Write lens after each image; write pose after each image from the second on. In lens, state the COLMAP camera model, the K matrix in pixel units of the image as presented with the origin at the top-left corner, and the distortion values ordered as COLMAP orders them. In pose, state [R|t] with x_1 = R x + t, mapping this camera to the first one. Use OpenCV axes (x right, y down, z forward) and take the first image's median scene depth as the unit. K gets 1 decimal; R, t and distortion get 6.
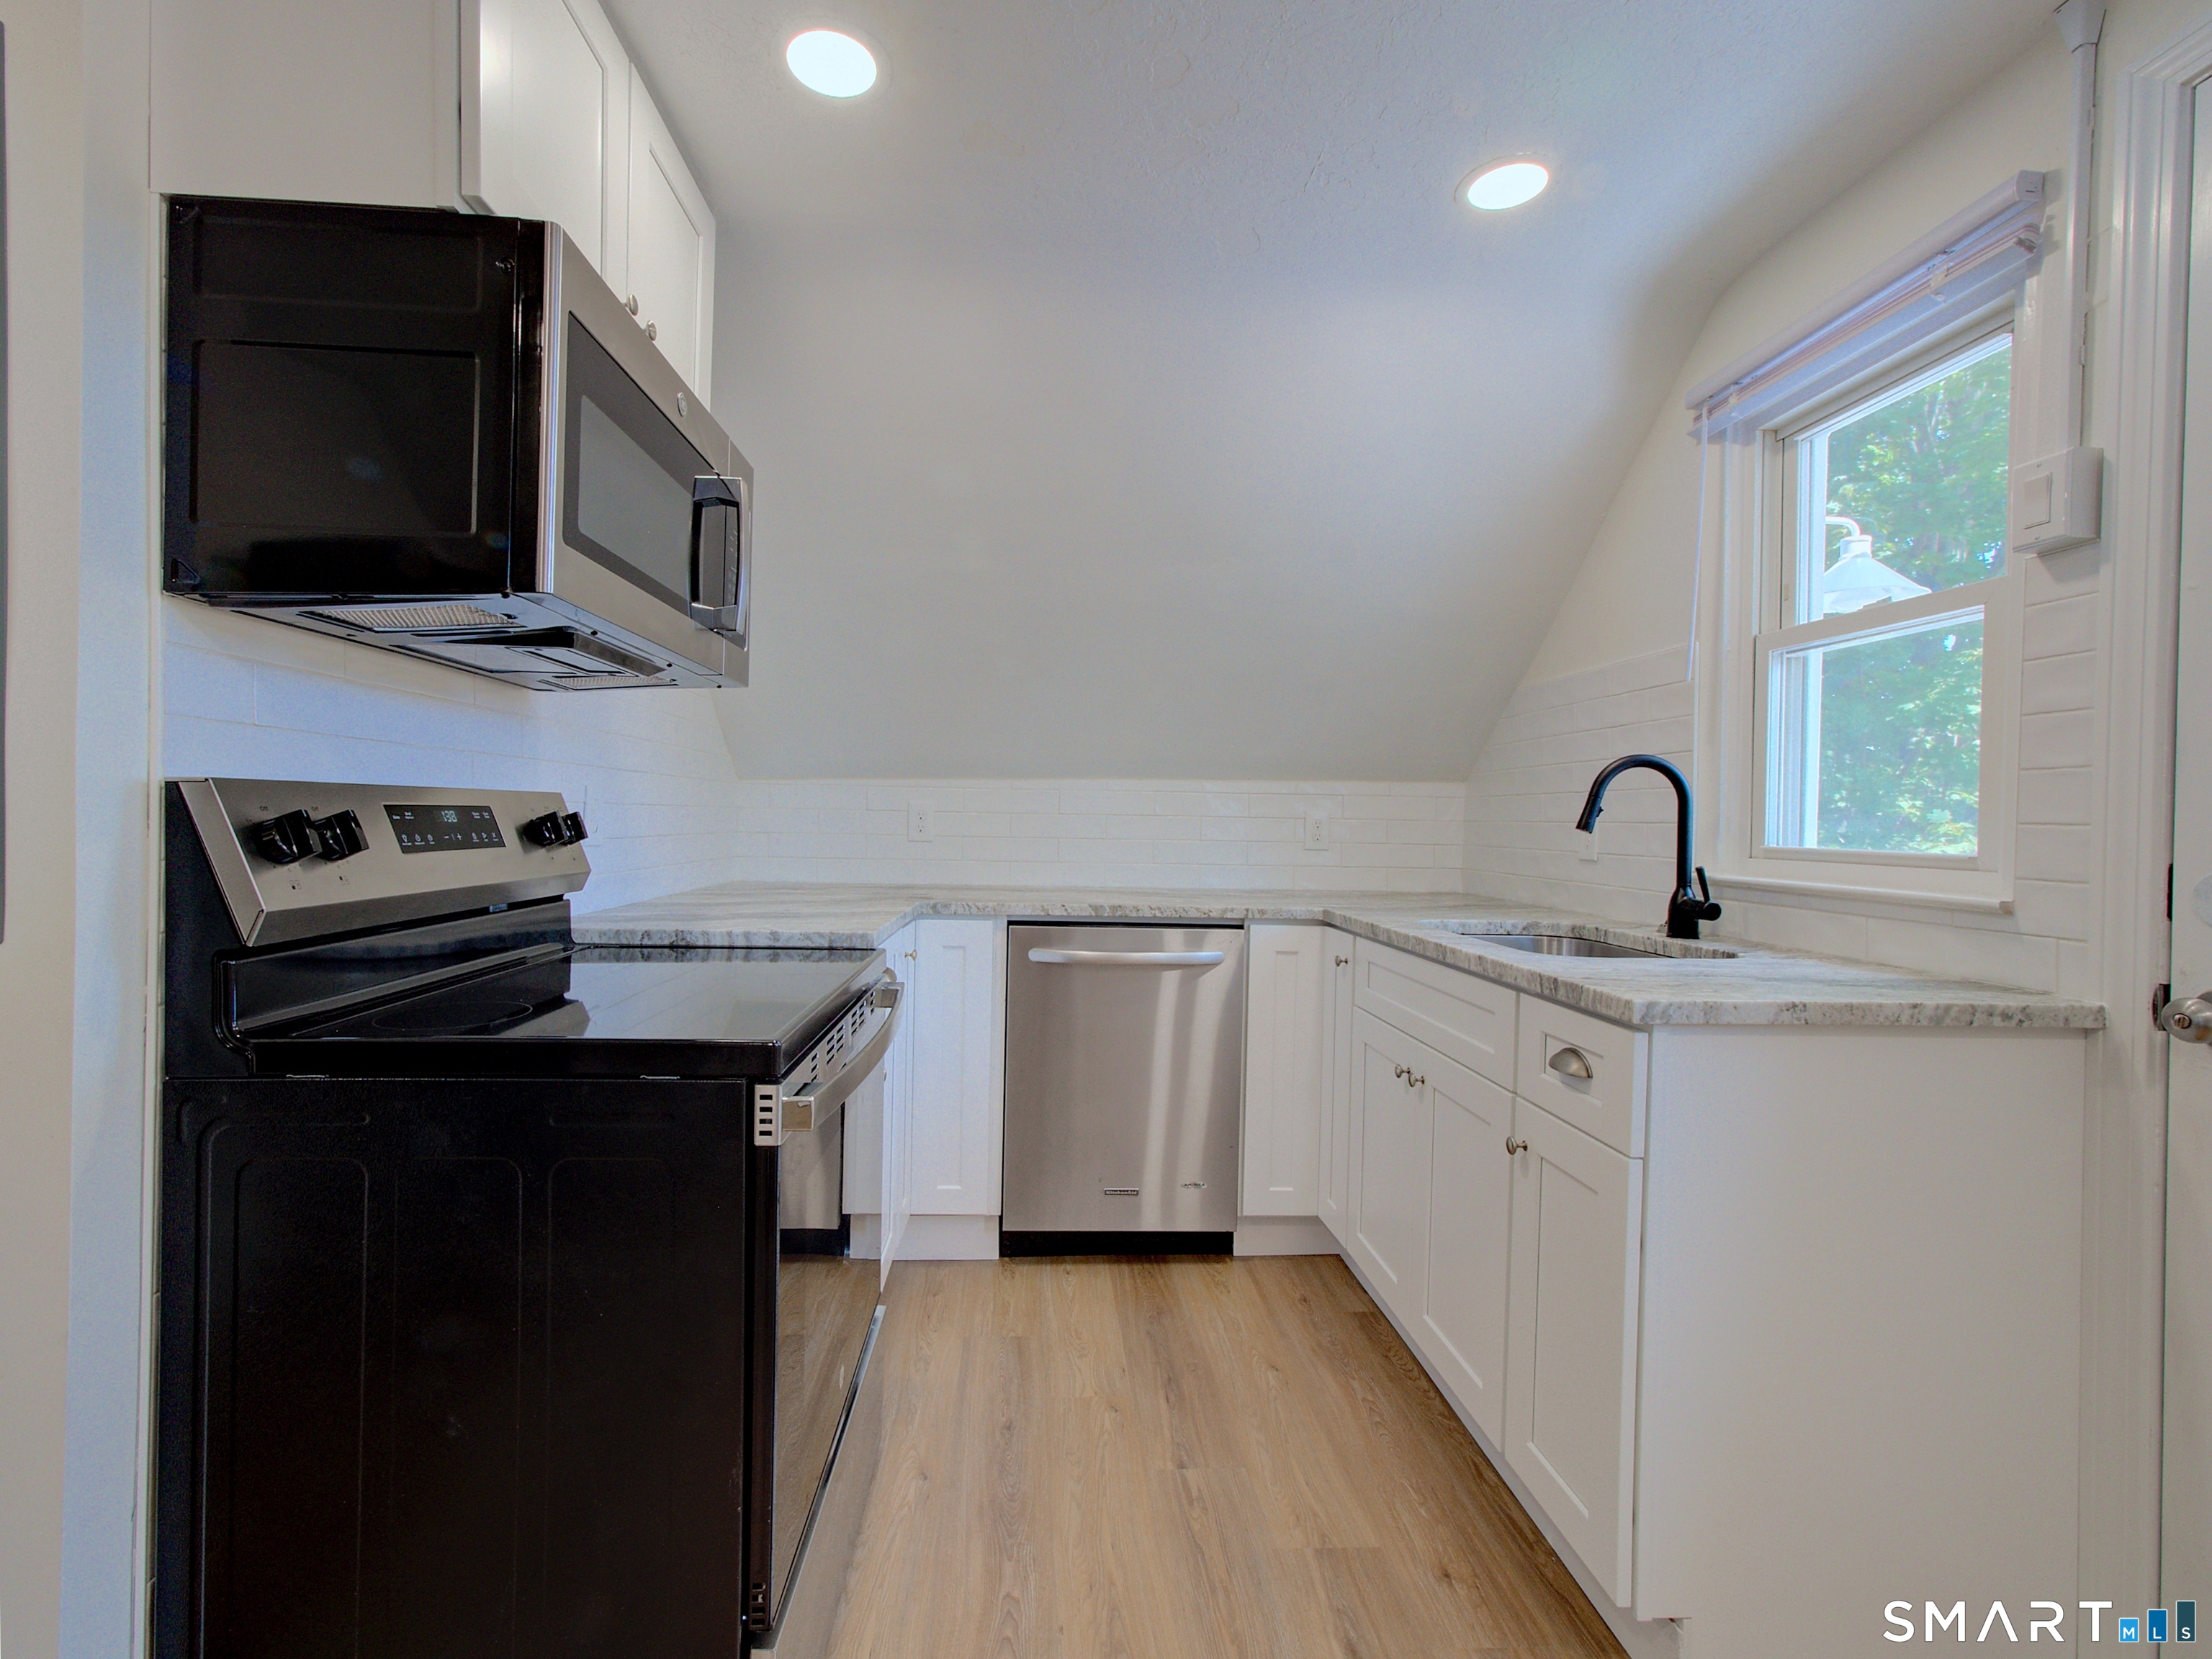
lens RADIAL K [[1066.5, 0, 1106.0], [0, 1066.5, 829.5], [0, 0, 1]] dist [0.000262, 0.000089]
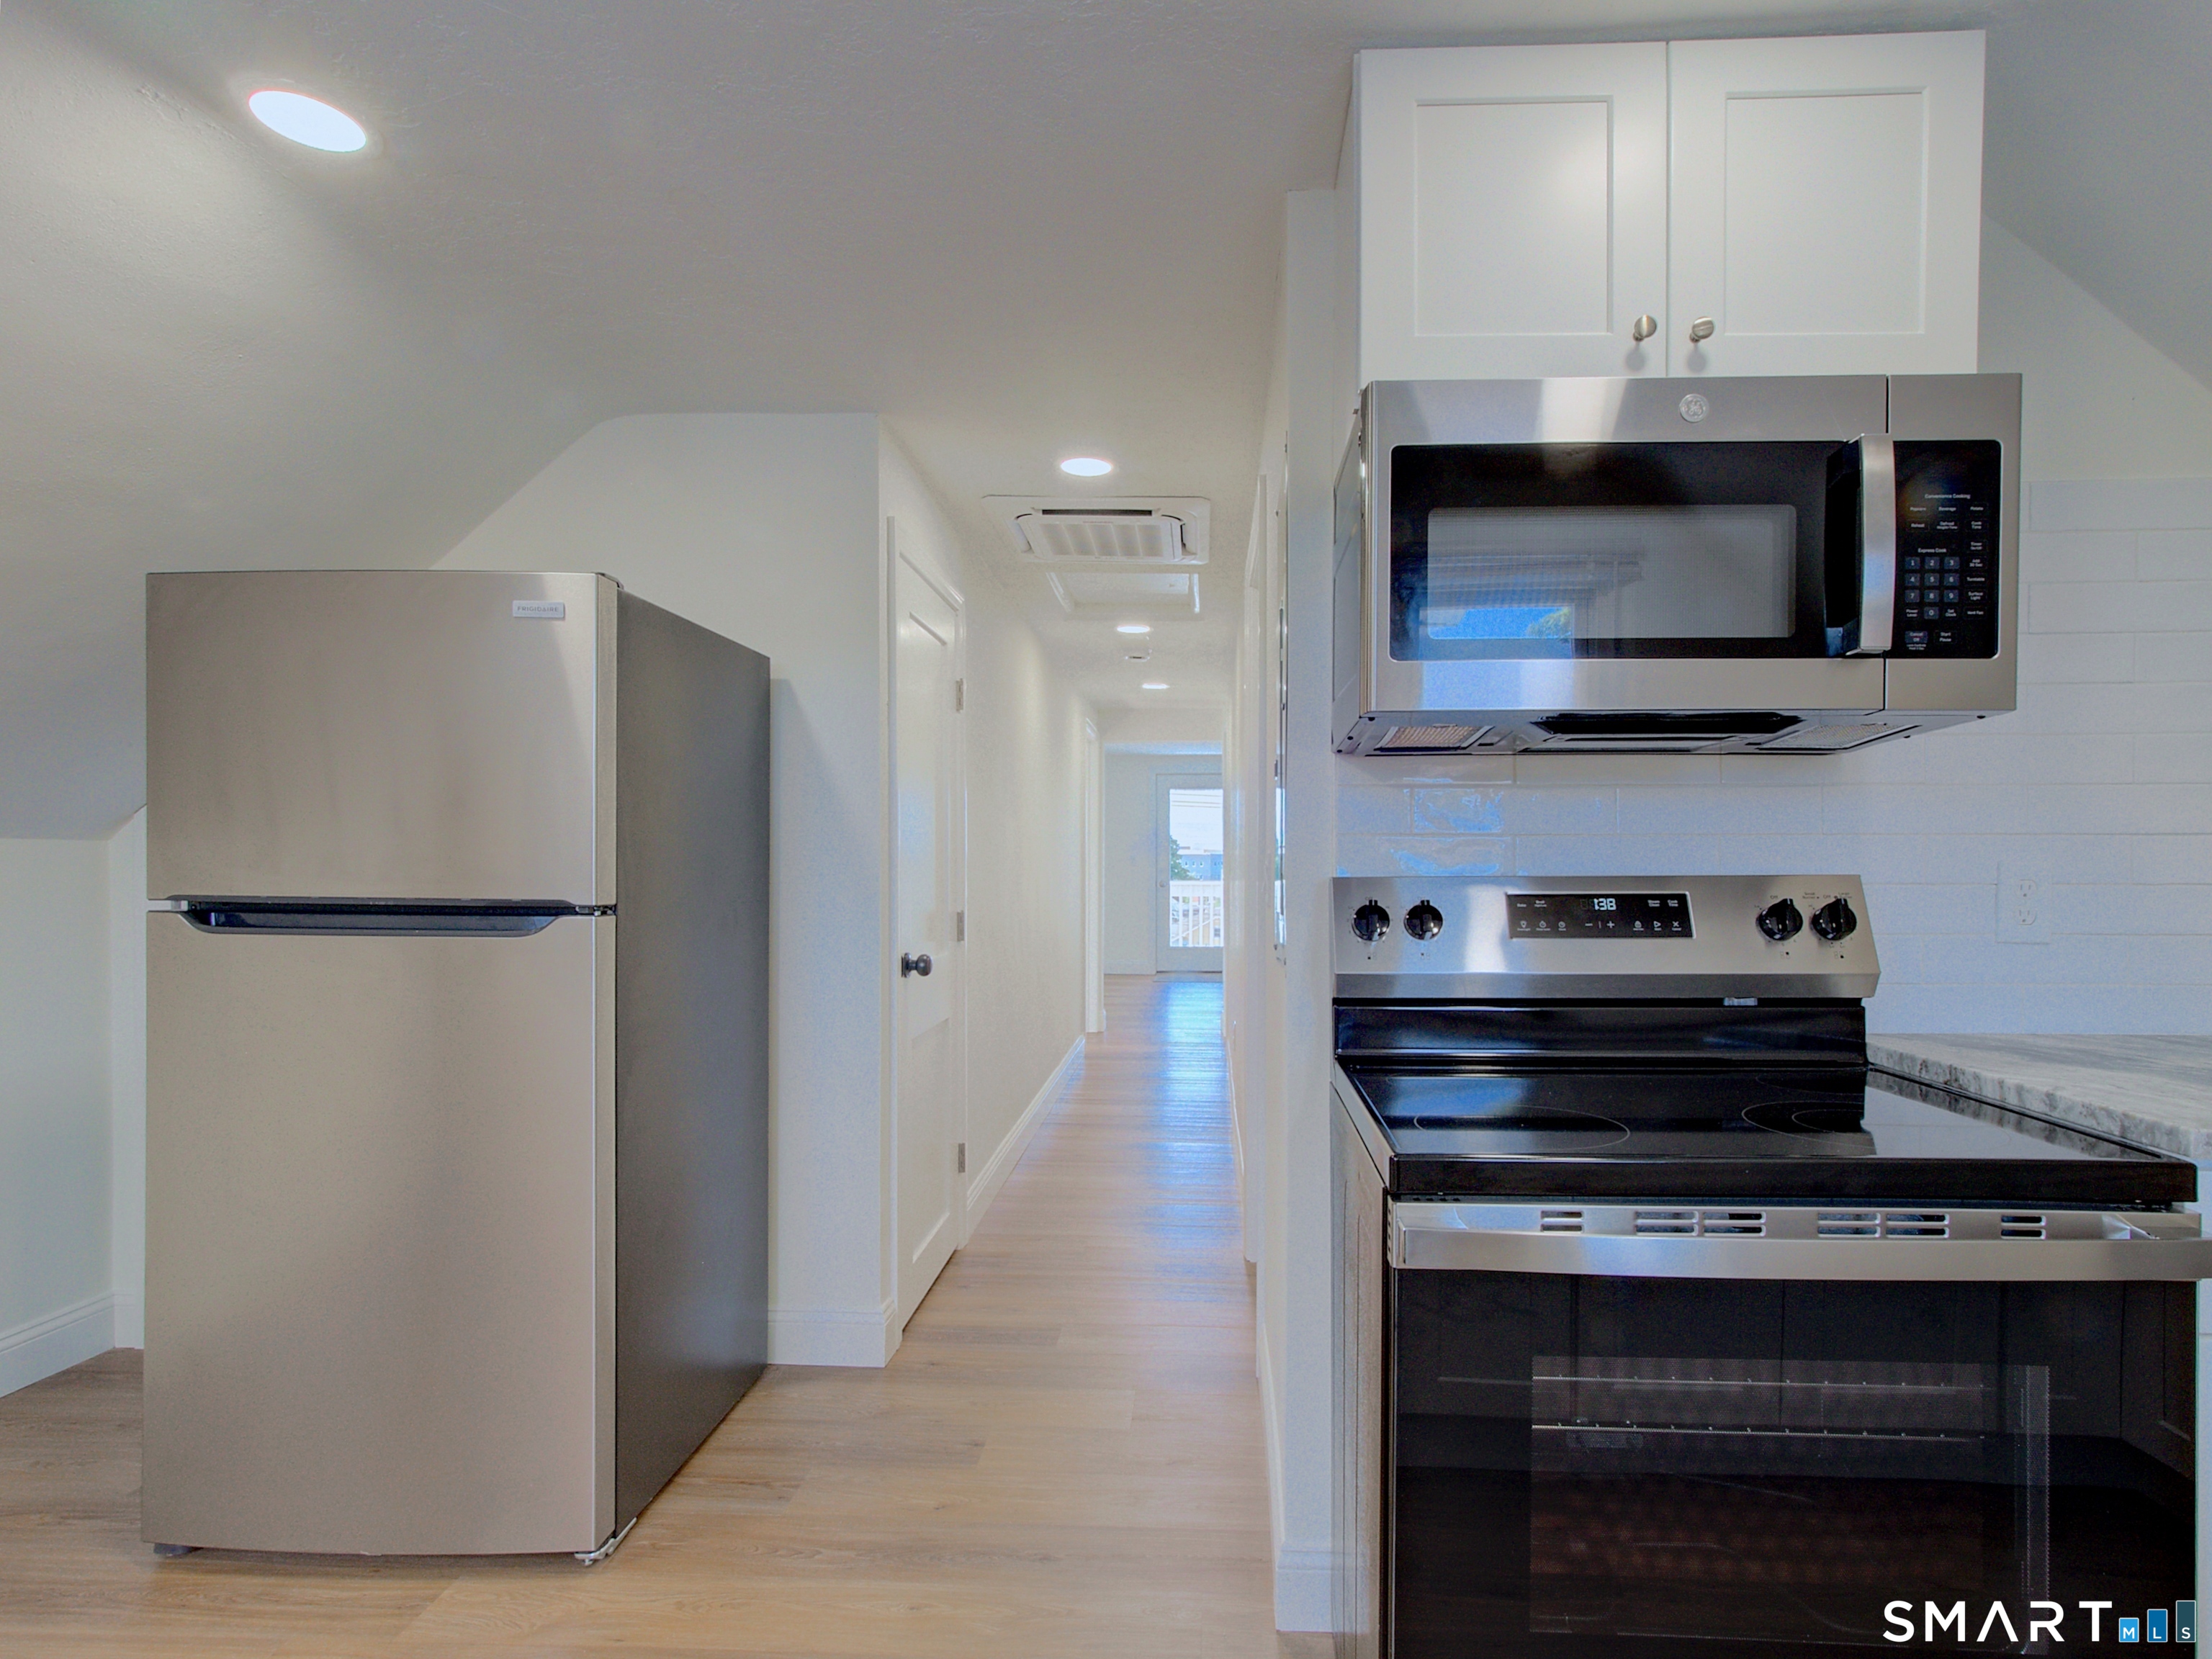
lens RADIAL K [[1066.5, 0, 1106.0], [0, 1066.5, 829.5], [0, 0, 1]] dist [0.000262, 0.000089]
pose [[-0.158669, -0.061076, -0.985441, 0.410075], [-0.015201, 0.998118, -0.059414, -0.013259], [0.987215, 0.005553, -0.159299, 0.561990]]
